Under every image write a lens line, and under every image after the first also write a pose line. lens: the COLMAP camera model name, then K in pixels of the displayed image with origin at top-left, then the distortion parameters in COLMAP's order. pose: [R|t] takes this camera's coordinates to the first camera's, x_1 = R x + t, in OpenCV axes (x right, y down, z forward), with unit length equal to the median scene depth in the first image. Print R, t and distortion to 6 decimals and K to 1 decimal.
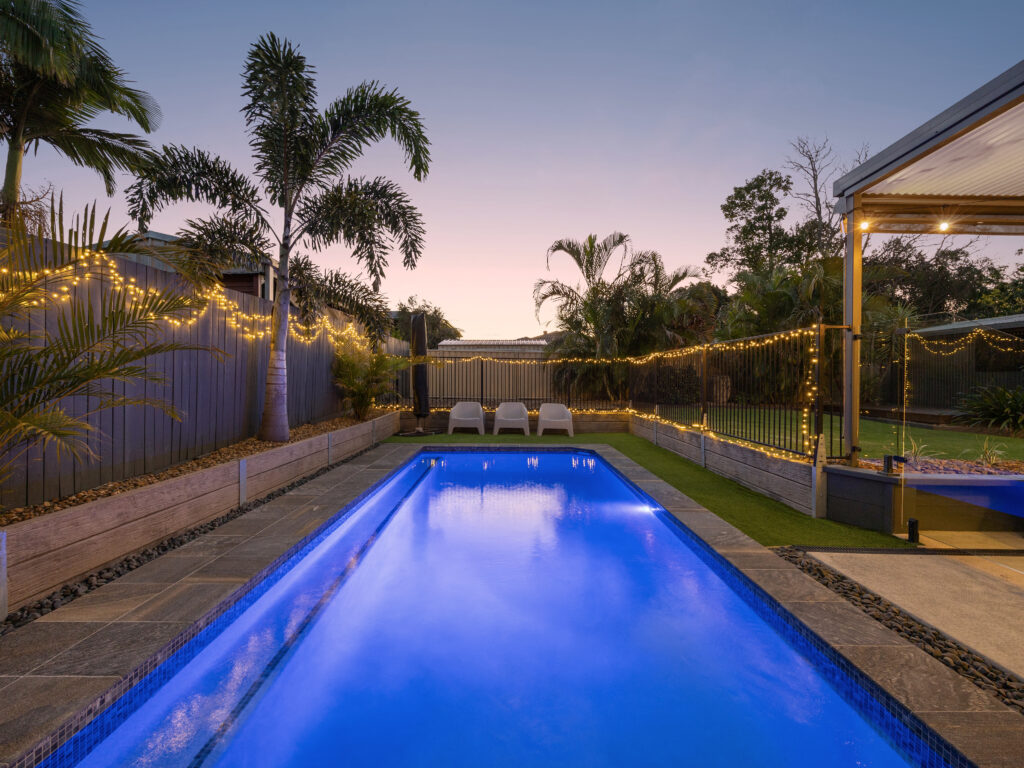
lens RADIAL K [[447.6, 0, 509.4], [0, 447.6, 380.8], [0, 0, 1]] dist [0.002760, -0.000124]
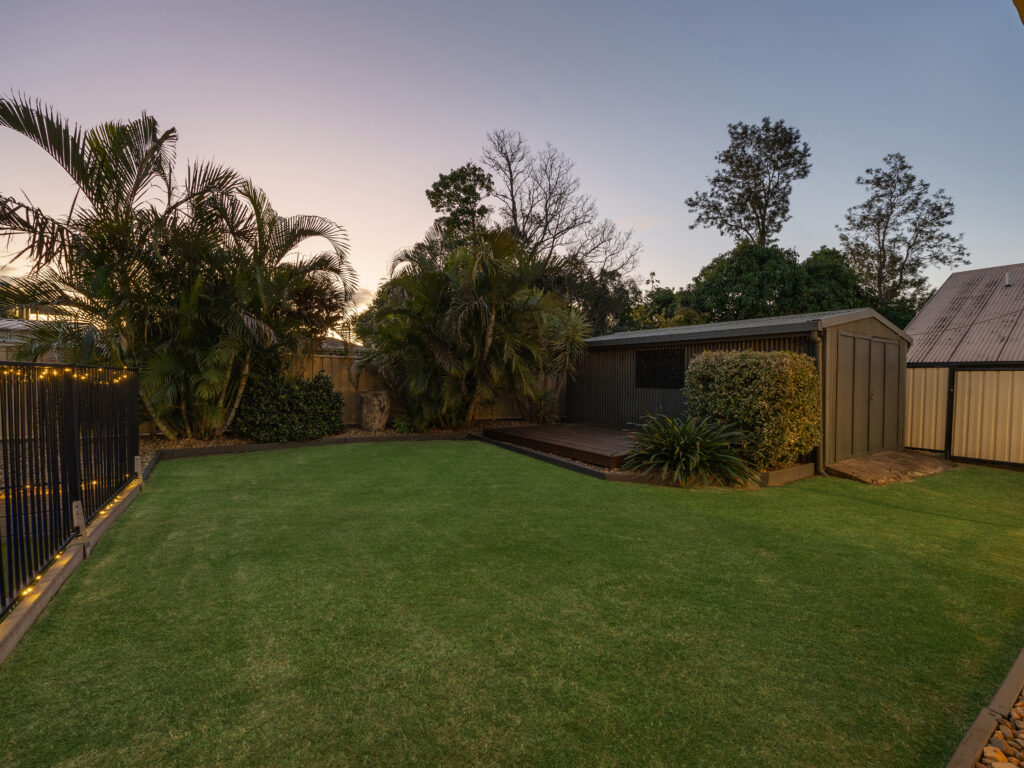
lens RADIAL K [[431.9, 0, 512.0], [0, 431.9, 384.0], [0, 0, 1]] dist [0.001012, 0.000173]
pose [[0.843584, -0.006702, 0.536956, 0.159681], [-0.004070, 0.999814, 0.018874, -0.019461], [-0.536982, -0.018108, 0.843399, 0.177764]]
